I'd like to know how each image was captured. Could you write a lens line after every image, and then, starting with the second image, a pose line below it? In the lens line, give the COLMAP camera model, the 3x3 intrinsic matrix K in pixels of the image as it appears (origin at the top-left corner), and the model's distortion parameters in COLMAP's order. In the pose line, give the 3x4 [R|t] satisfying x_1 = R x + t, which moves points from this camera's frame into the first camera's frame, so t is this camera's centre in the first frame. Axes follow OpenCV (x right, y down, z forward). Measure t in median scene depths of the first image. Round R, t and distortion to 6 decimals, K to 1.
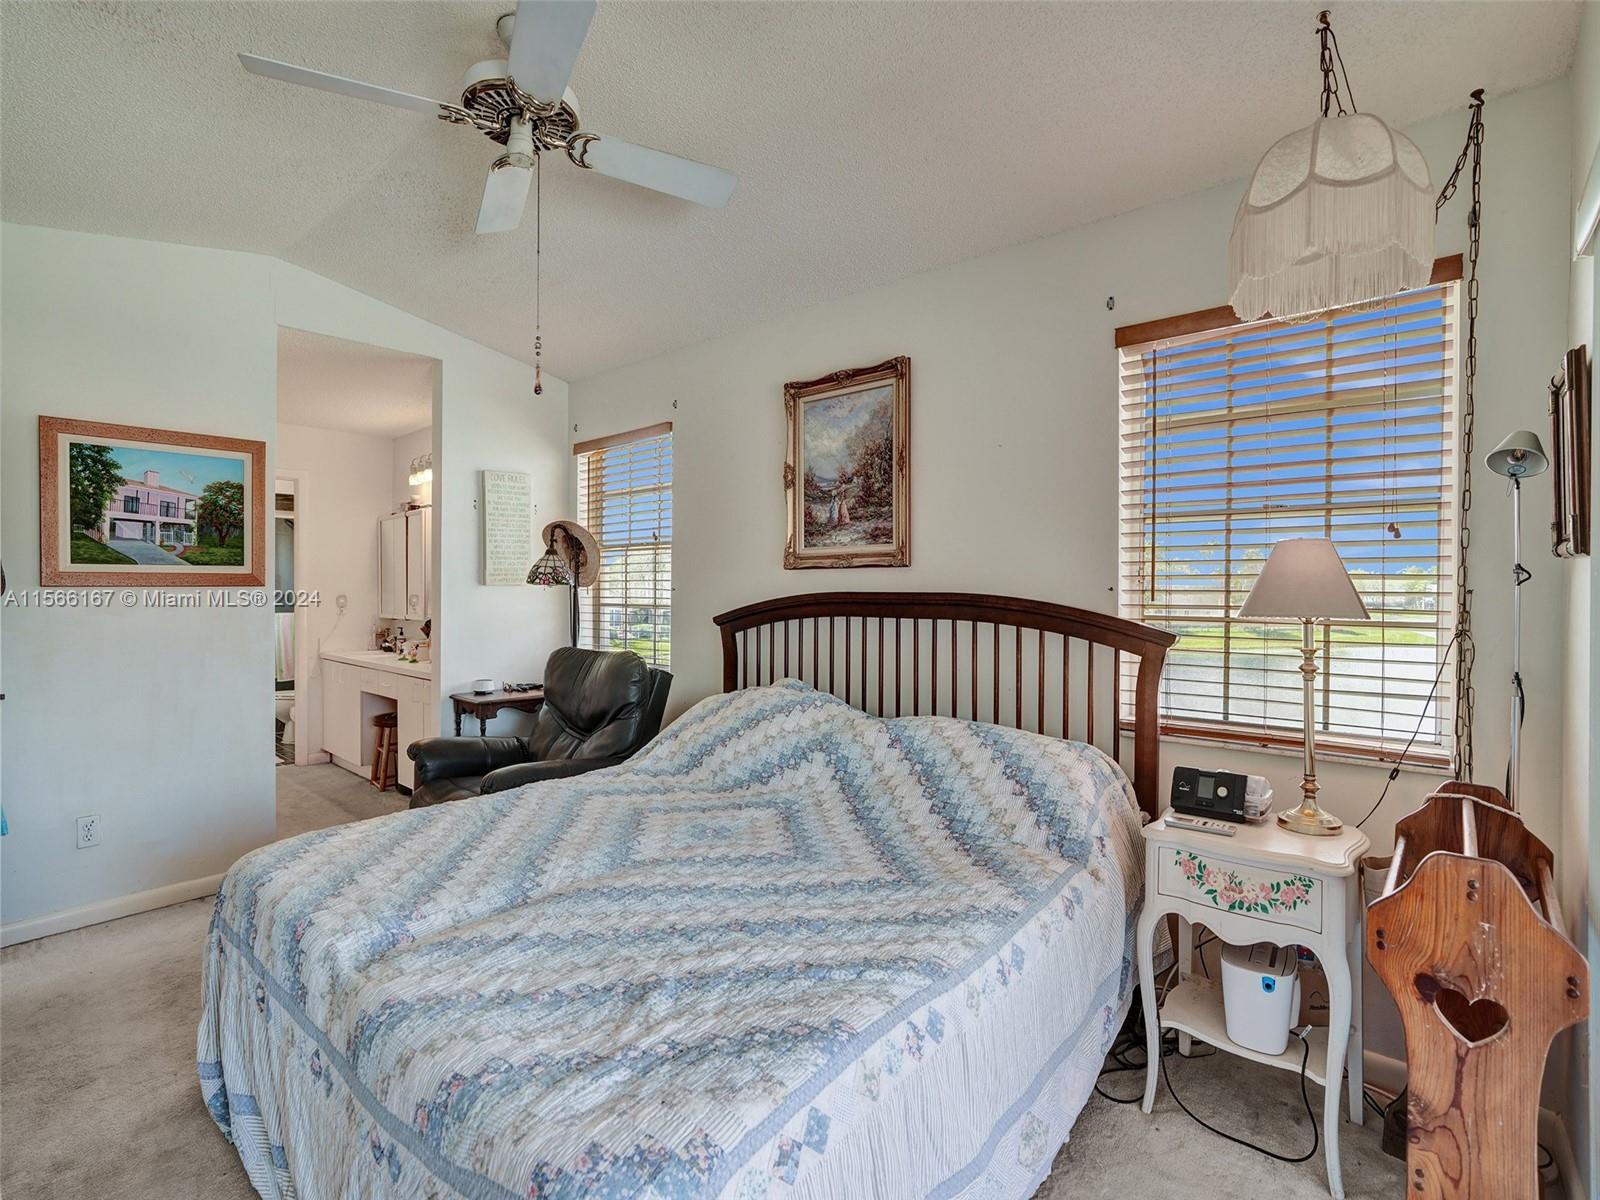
lens RADIAL K [[746.2, 0, 805.4], [0, 746.2, 593.2], [0, 0, 1]] dist [-0.069596, 0.029910]
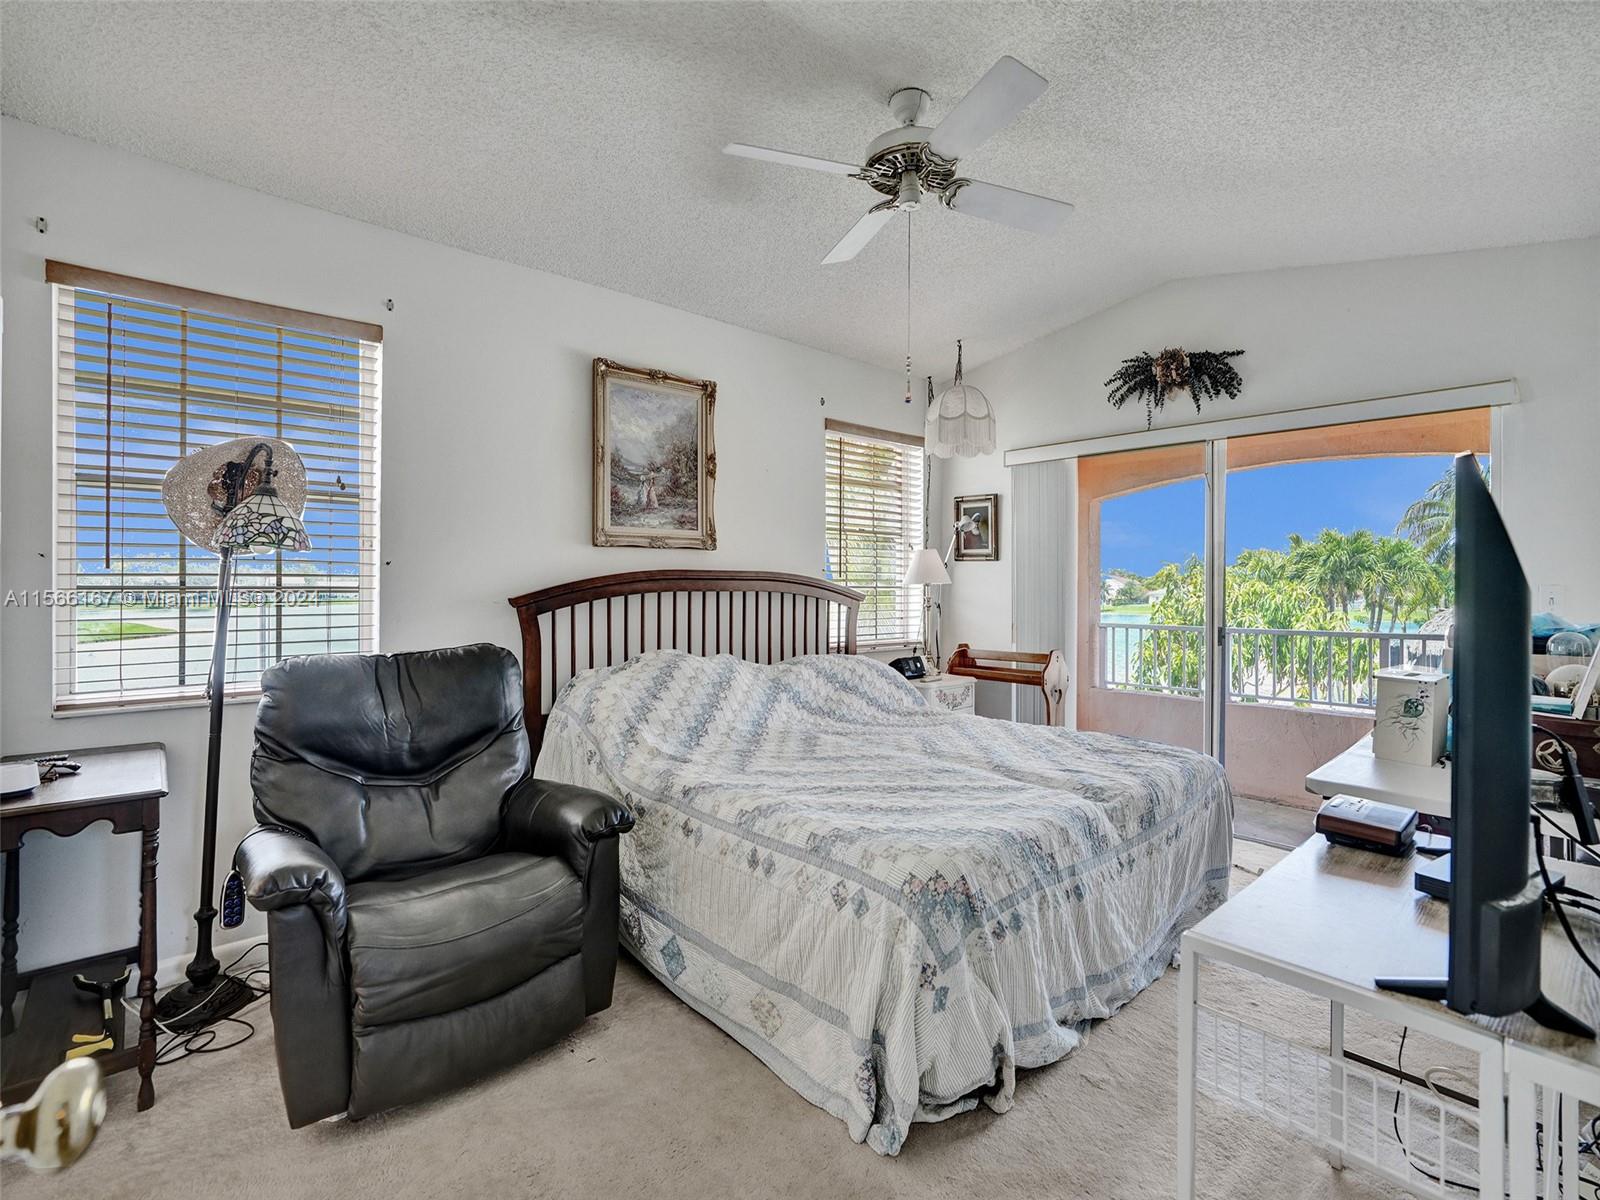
lens RADIAL K [[746.2, 0, 805.4], [0, 746.2, 593.2], [0, 0, 1]] dist [-0.069596, 0.029910]
pose [[0.146476, -0.015494, 0.989093, -1.000678], [-0.001488, 0.999873, 0.015883, 0.015241], [-0.989213, -0.003798, 0.146435, 0.609722]]
